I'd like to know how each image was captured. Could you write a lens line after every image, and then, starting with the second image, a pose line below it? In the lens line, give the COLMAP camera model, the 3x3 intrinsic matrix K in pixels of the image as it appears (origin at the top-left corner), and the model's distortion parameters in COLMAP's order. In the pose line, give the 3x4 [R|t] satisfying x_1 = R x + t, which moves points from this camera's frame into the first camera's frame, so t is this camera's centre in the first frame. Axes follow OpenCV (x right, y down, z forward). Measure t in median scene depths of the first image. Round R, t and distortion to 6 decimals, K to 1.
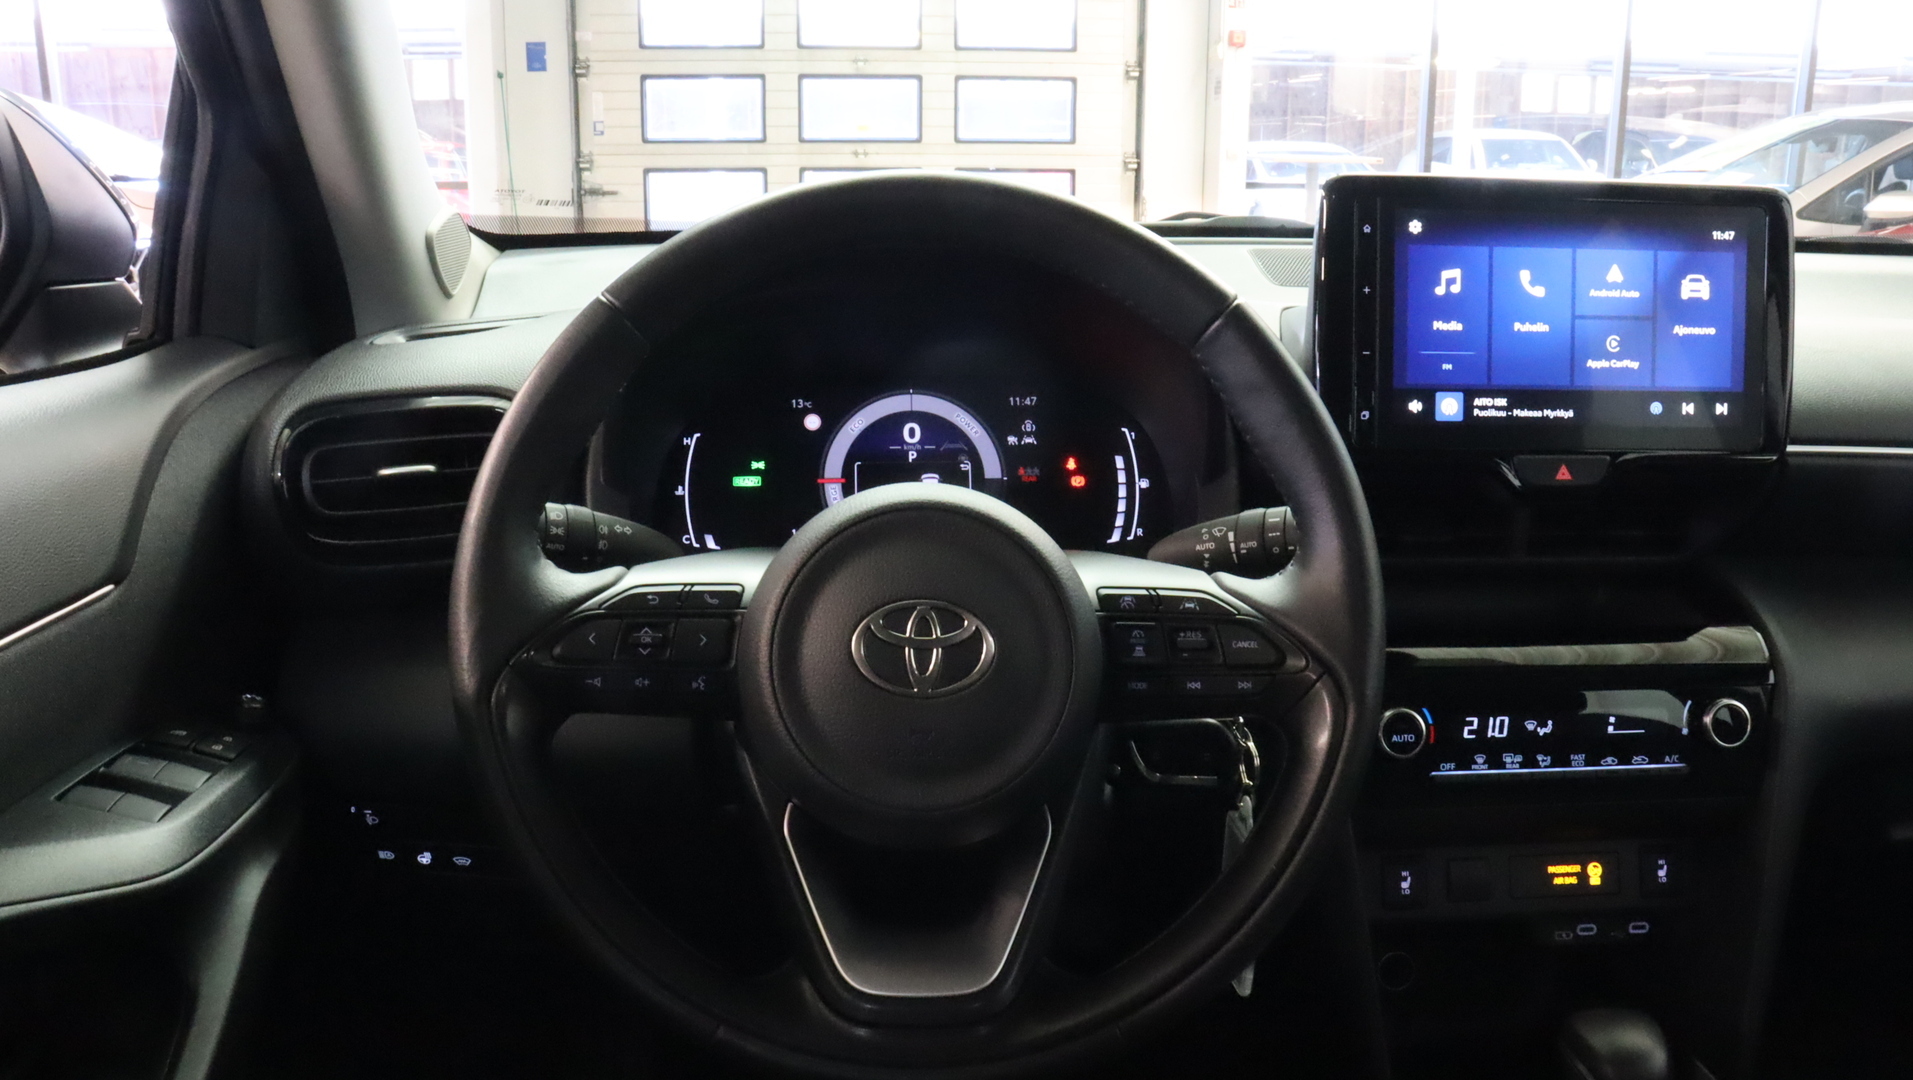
lens RADIAL K [[1542.5, 0, 943.6], [0, 1542.5, 549.7], [0, 0, 1]] dist [-0.126040, 0.061016]
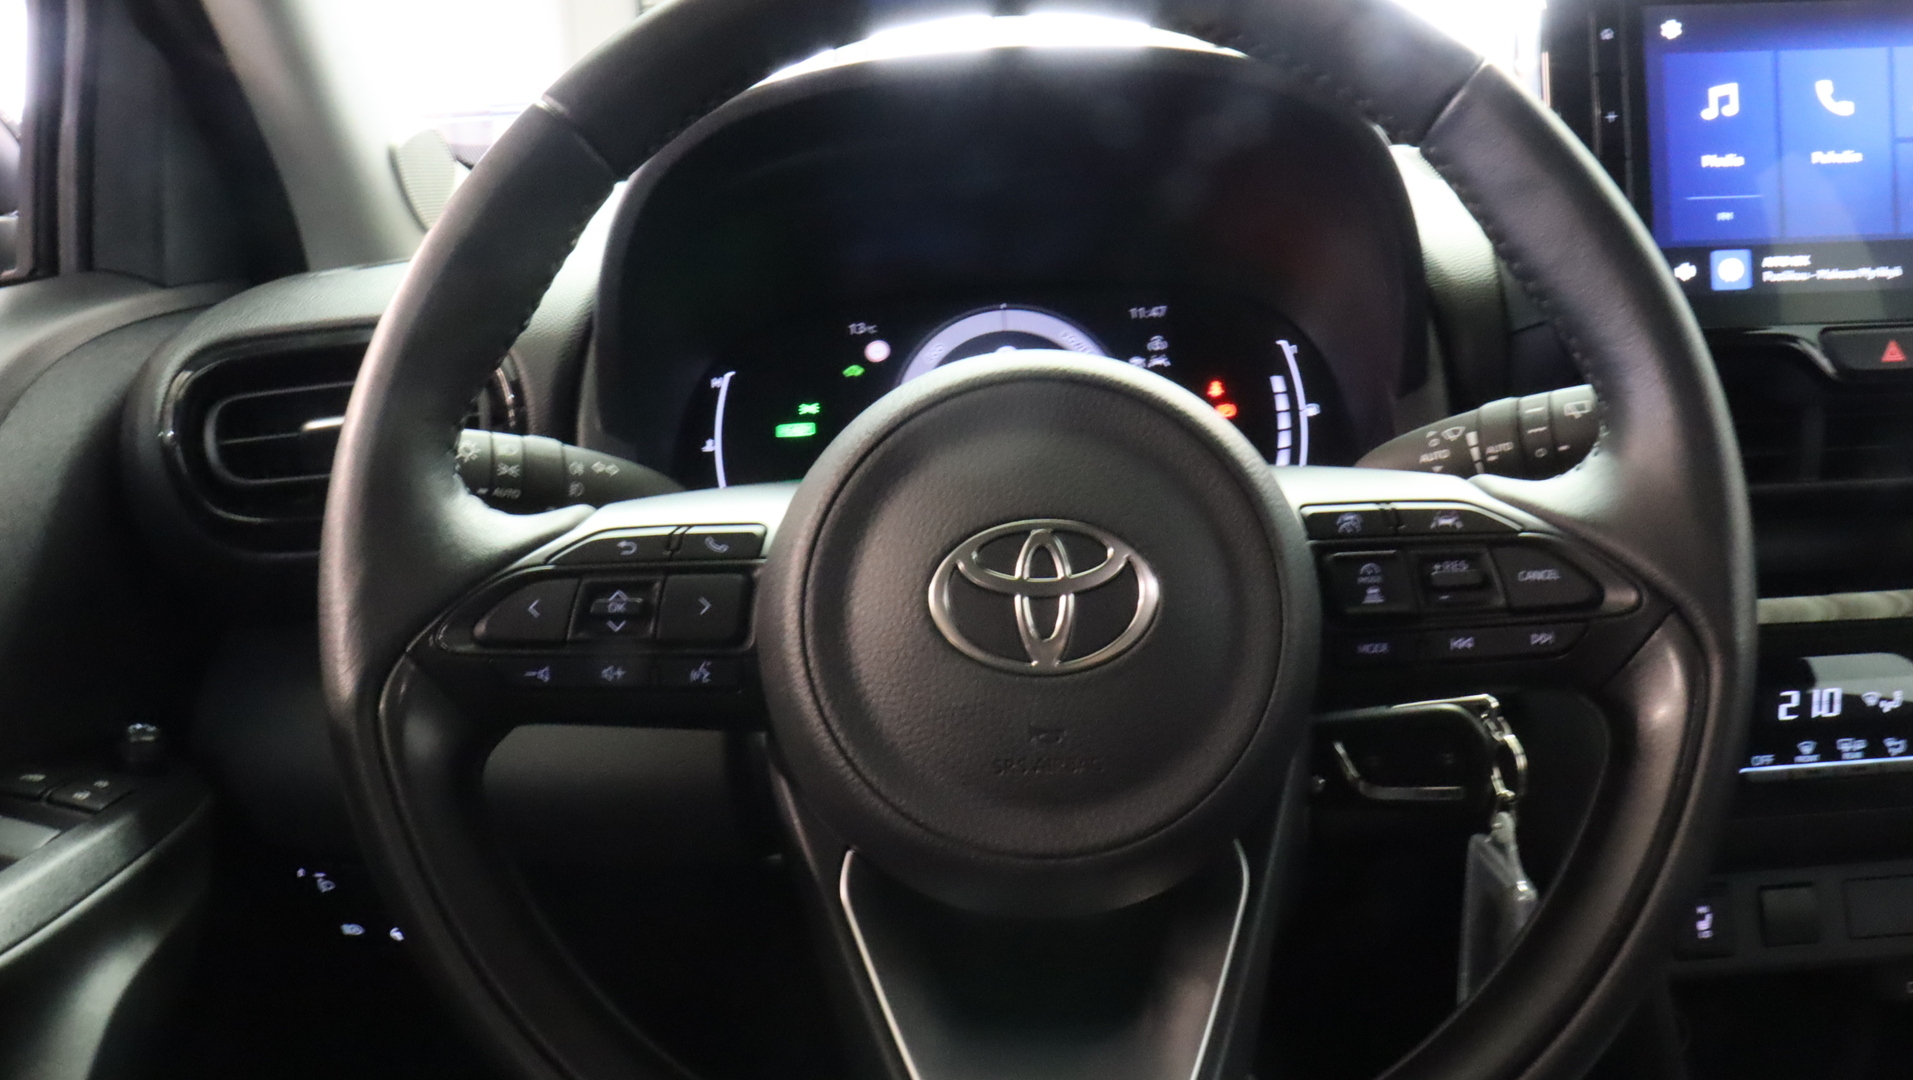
lens RADIAL K [[1551.7, 0, 956.7], [0, 1551.7, 526.8], [0, 0, 1]] dist [-0.147073, 0.081818]
pose [[0.997617, -0.045370, -0.051985, -0.010927], [0.043486, 0.998375, -0.036825, 0.043574], [0.053572, 0.034477, 0.997969, 0.280002]]
